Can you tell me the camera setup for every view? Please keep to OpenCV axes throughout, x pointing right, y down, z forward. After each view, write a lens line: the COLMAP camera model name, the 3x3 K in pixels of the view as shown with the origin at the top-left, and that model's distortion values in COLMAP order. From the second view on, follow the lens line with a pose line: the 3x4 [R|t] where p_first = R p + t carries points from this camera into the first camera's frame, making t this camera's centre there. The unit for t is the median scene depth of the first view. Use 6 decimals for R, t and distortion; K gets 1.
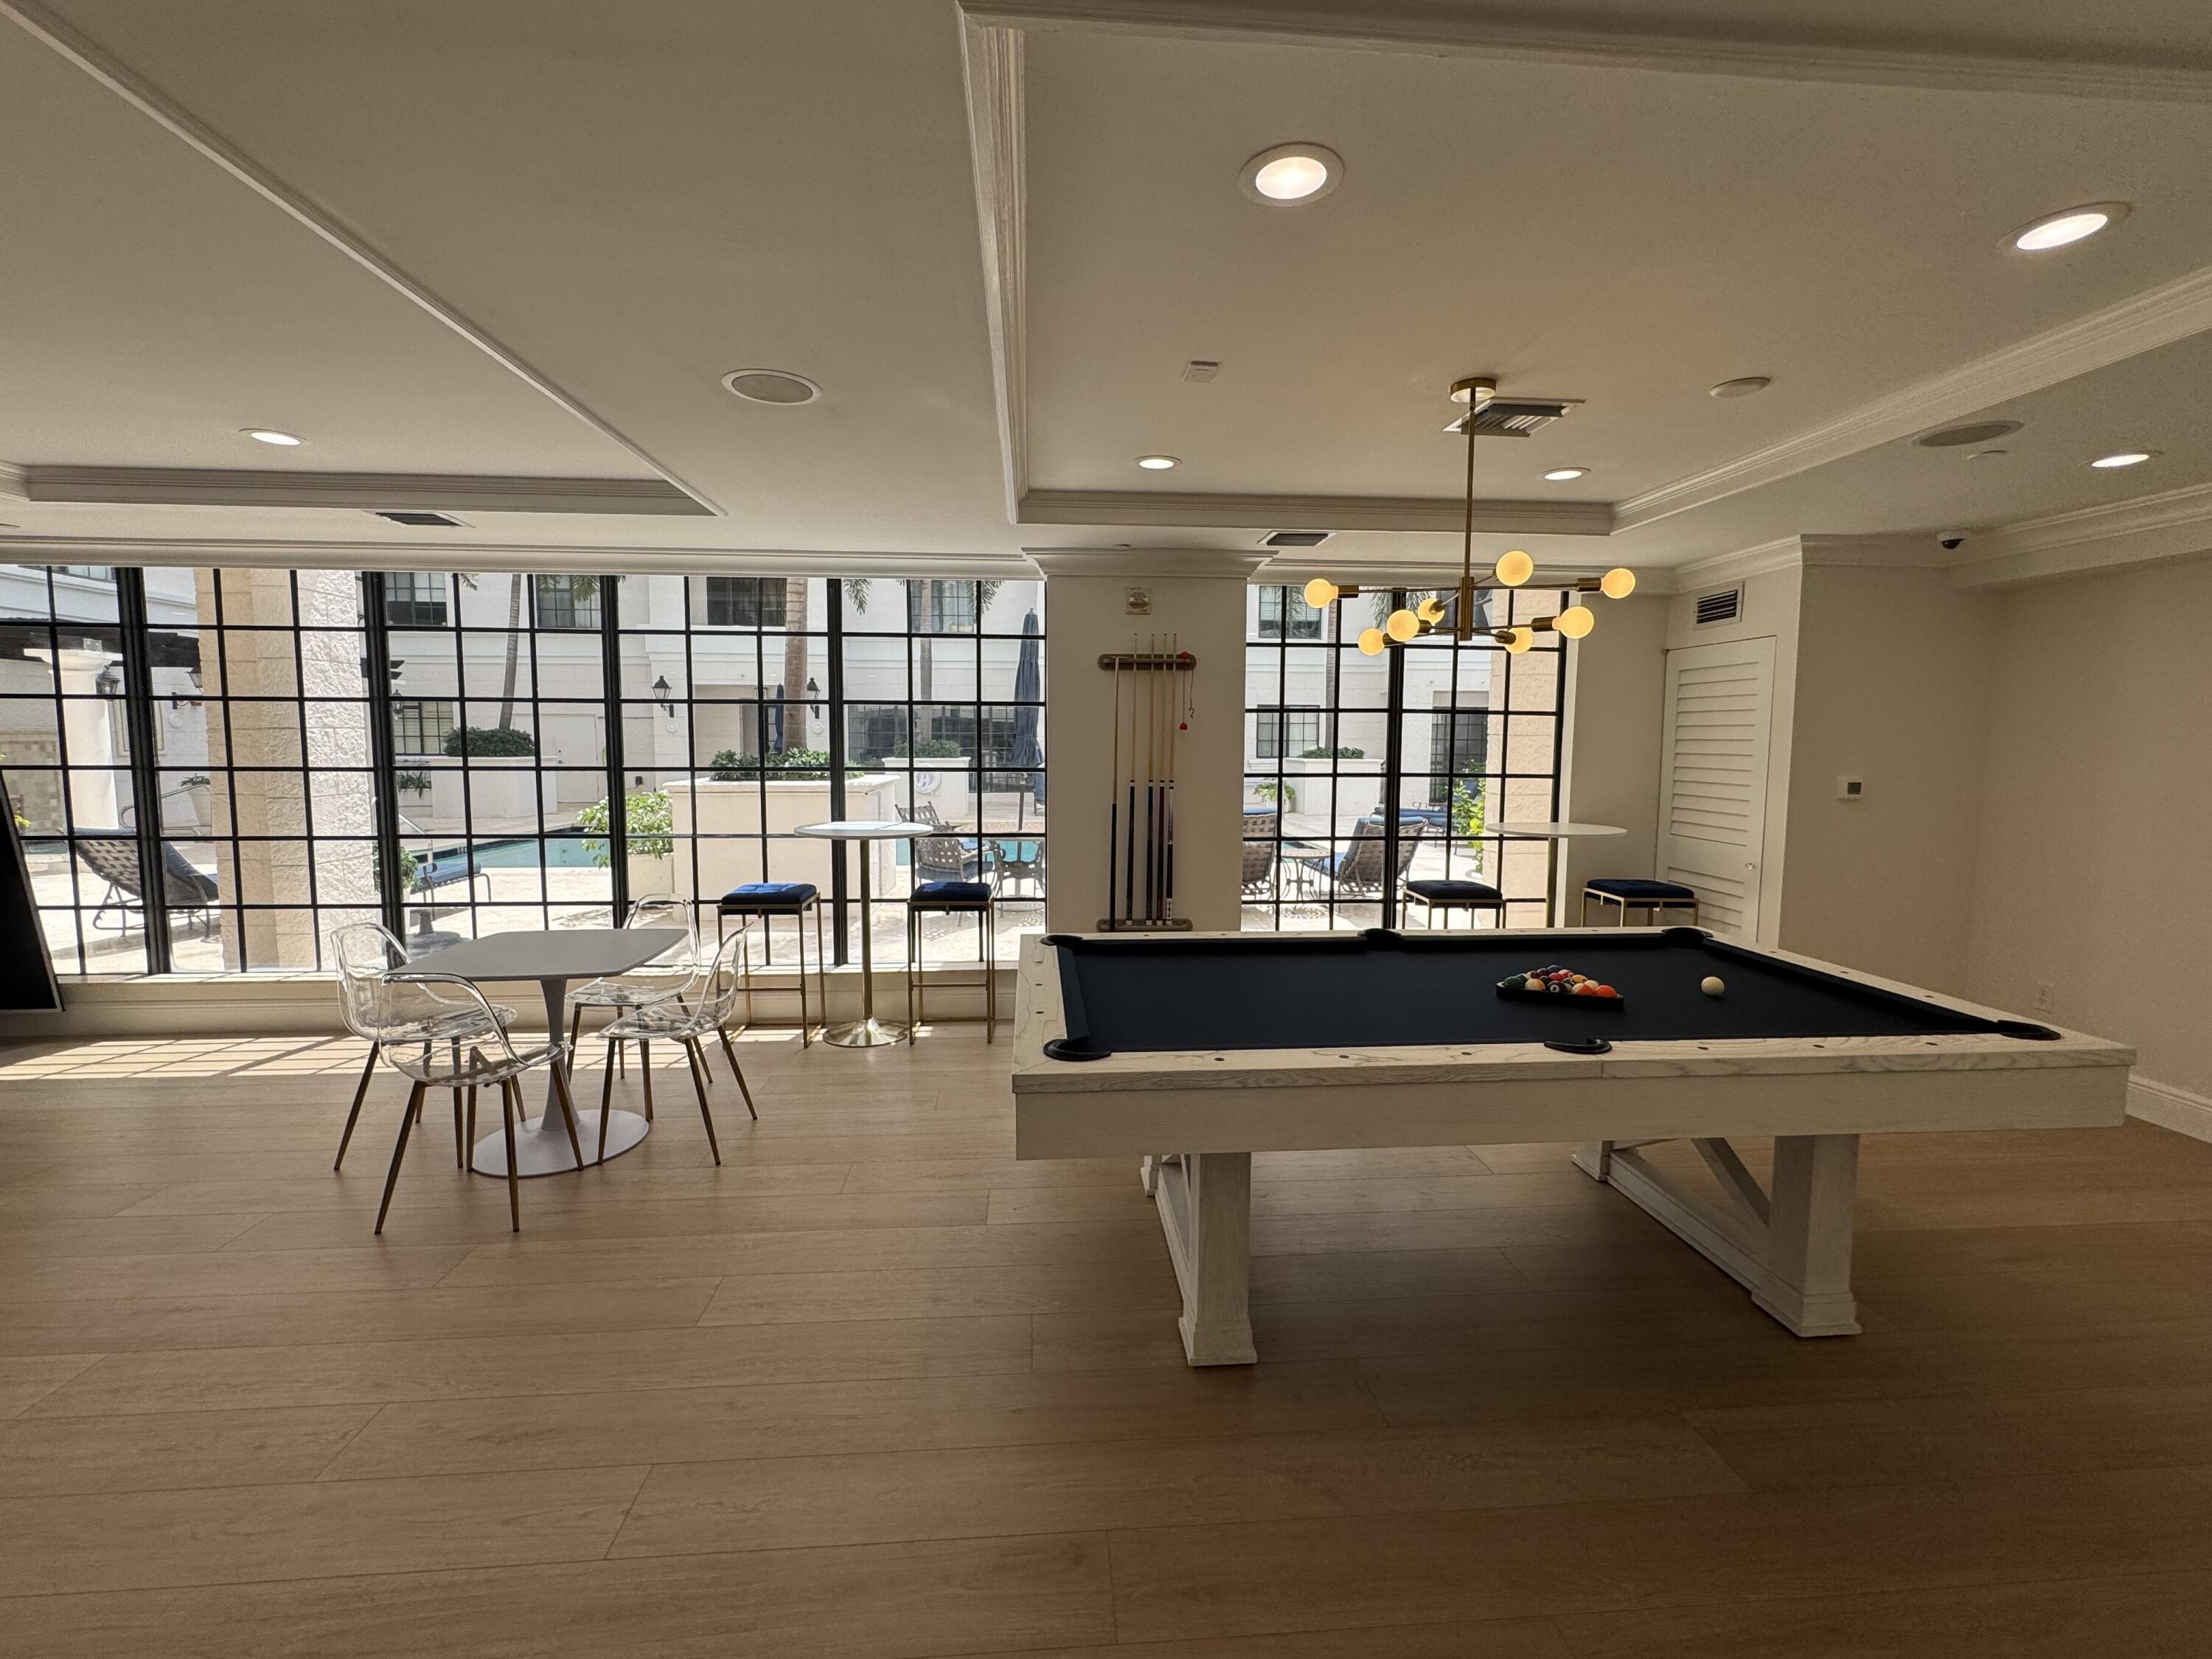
lens RADIAL K [[950.6, 0, 1101.3], [0, 950.6, 829.3], [0, 0, 1]] dist [-0.000807, 0.000095]
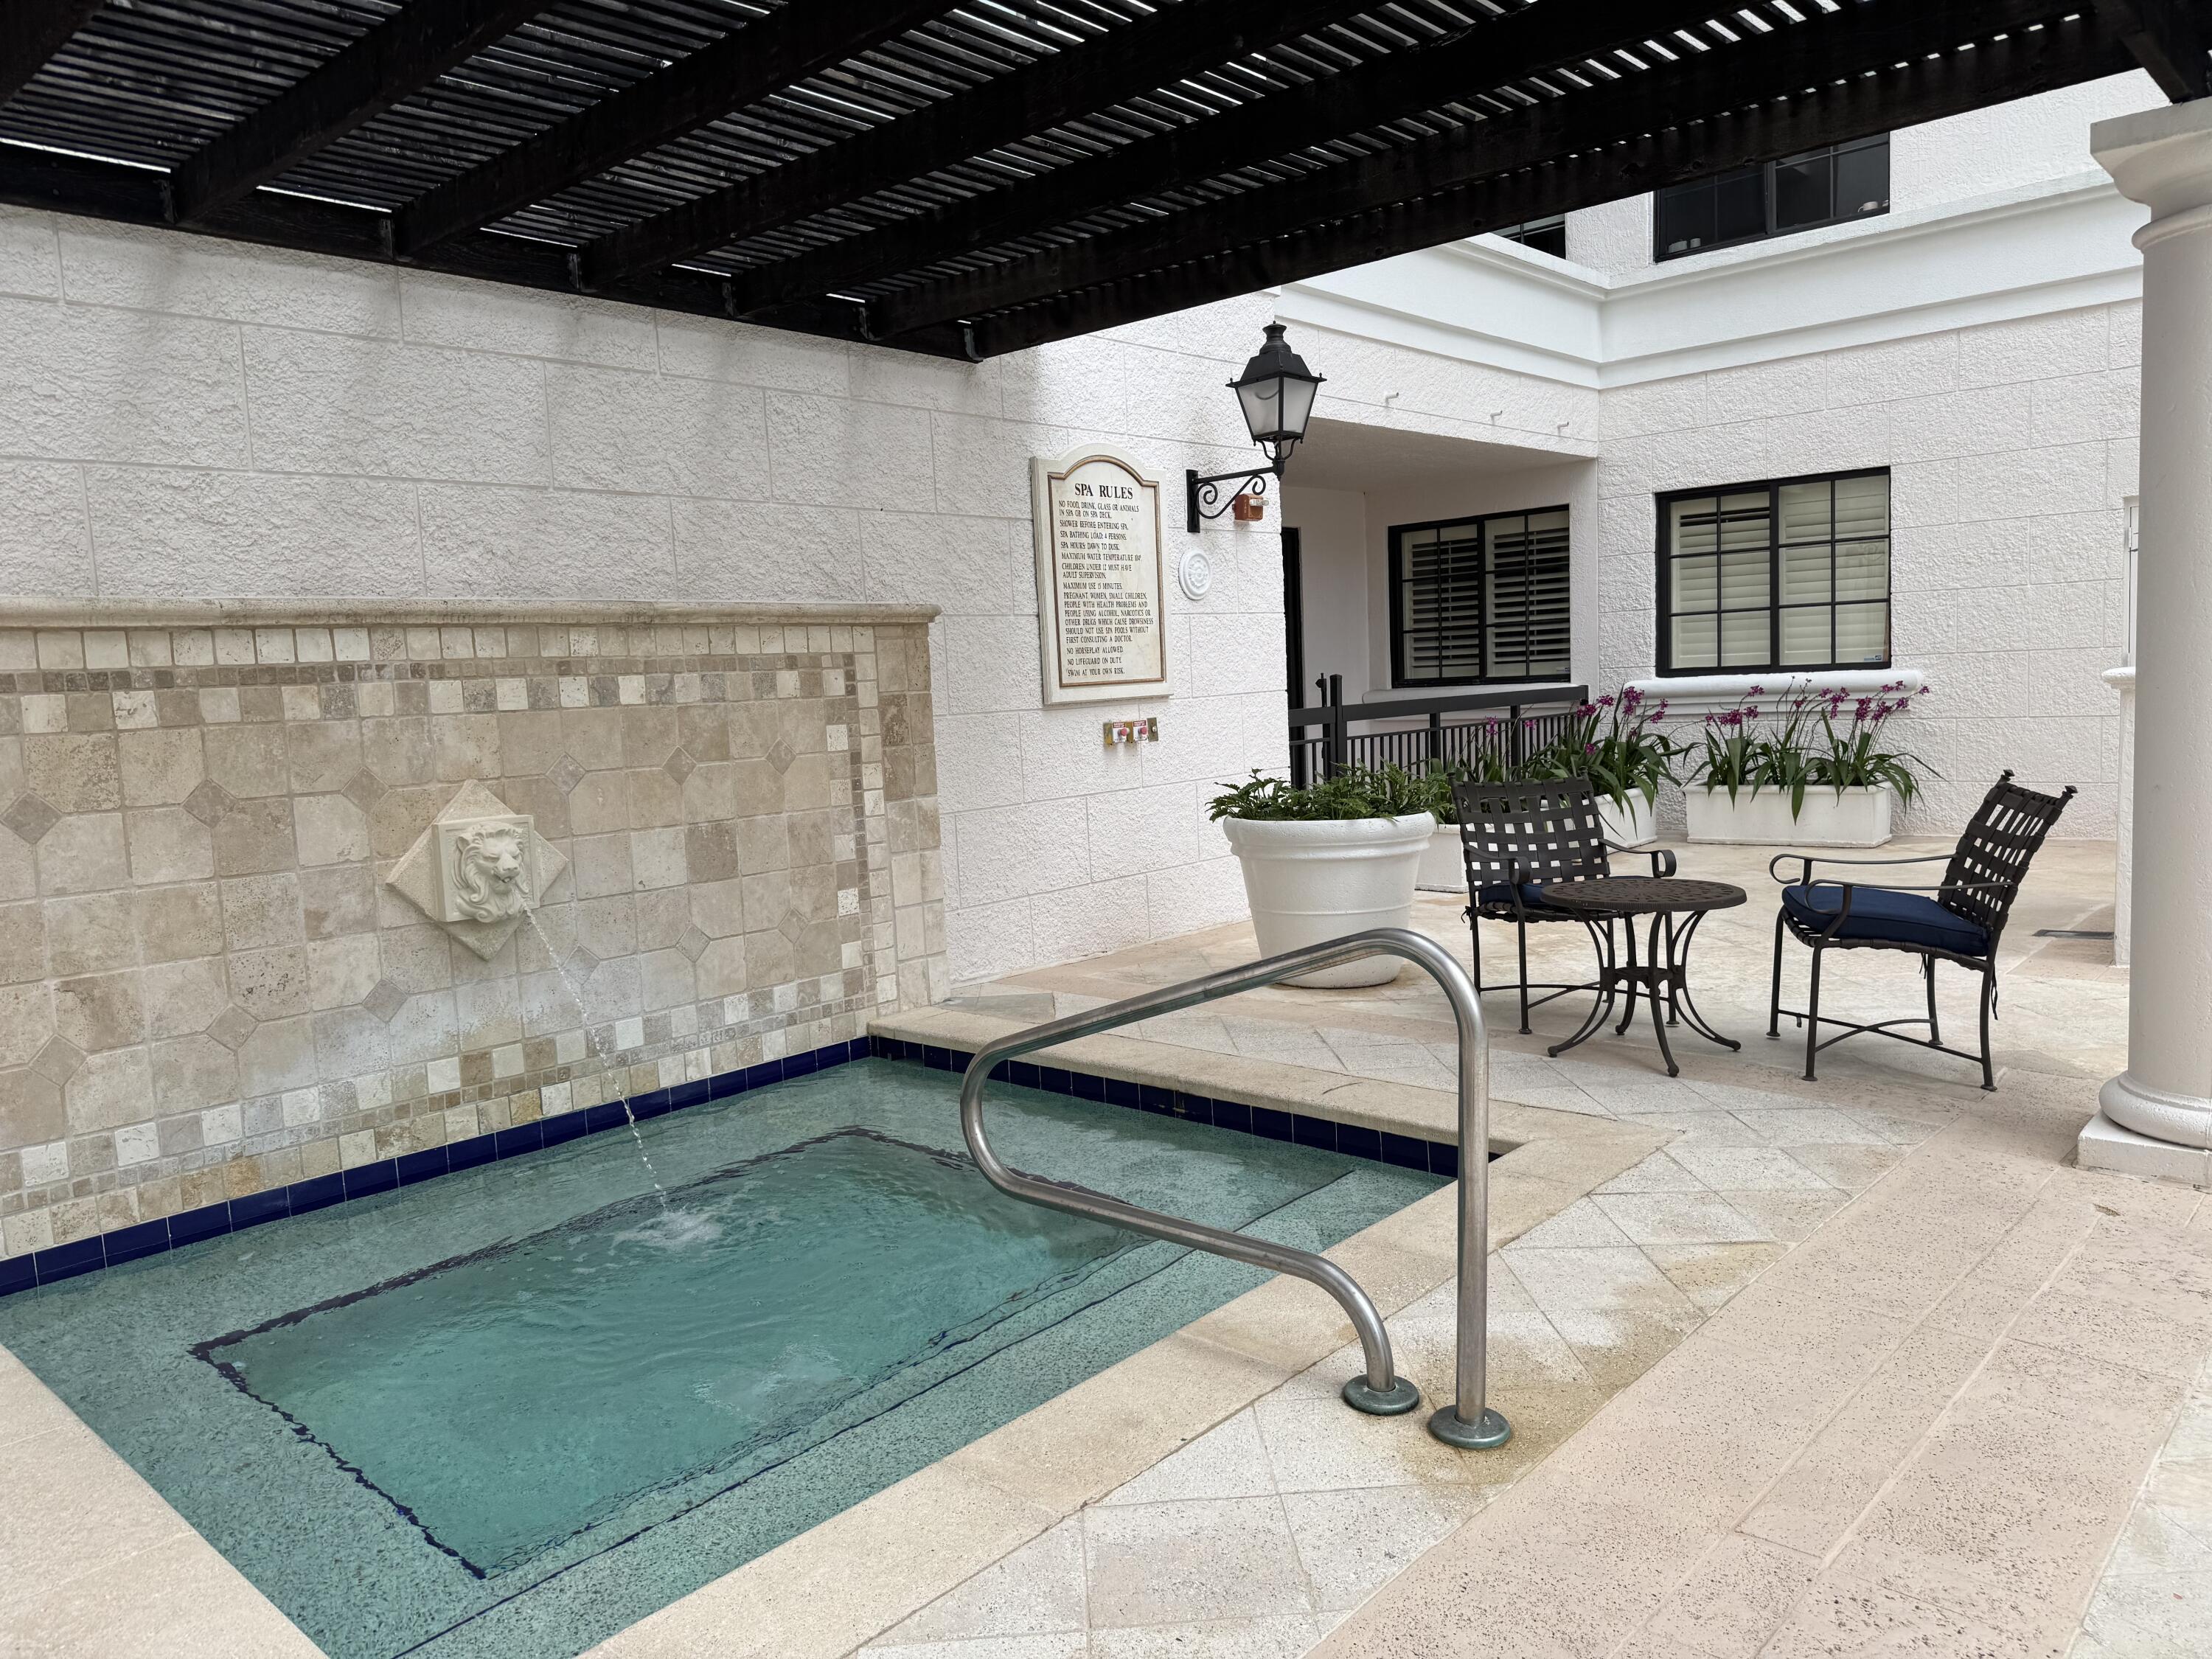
lens RADIAL K [[1527.6, 0, 1106.2], [0, 1527.6, 831.0], [0, 0, 1]] dist [-0.007450, -0.010299]
pose [[0.686415, 0.036995, -0.726268, -0.633116], [-0.015654, 0.999225, 0.036105, -0.051229], [0.727041, -0.013414, 0.686463, 0.639855]]
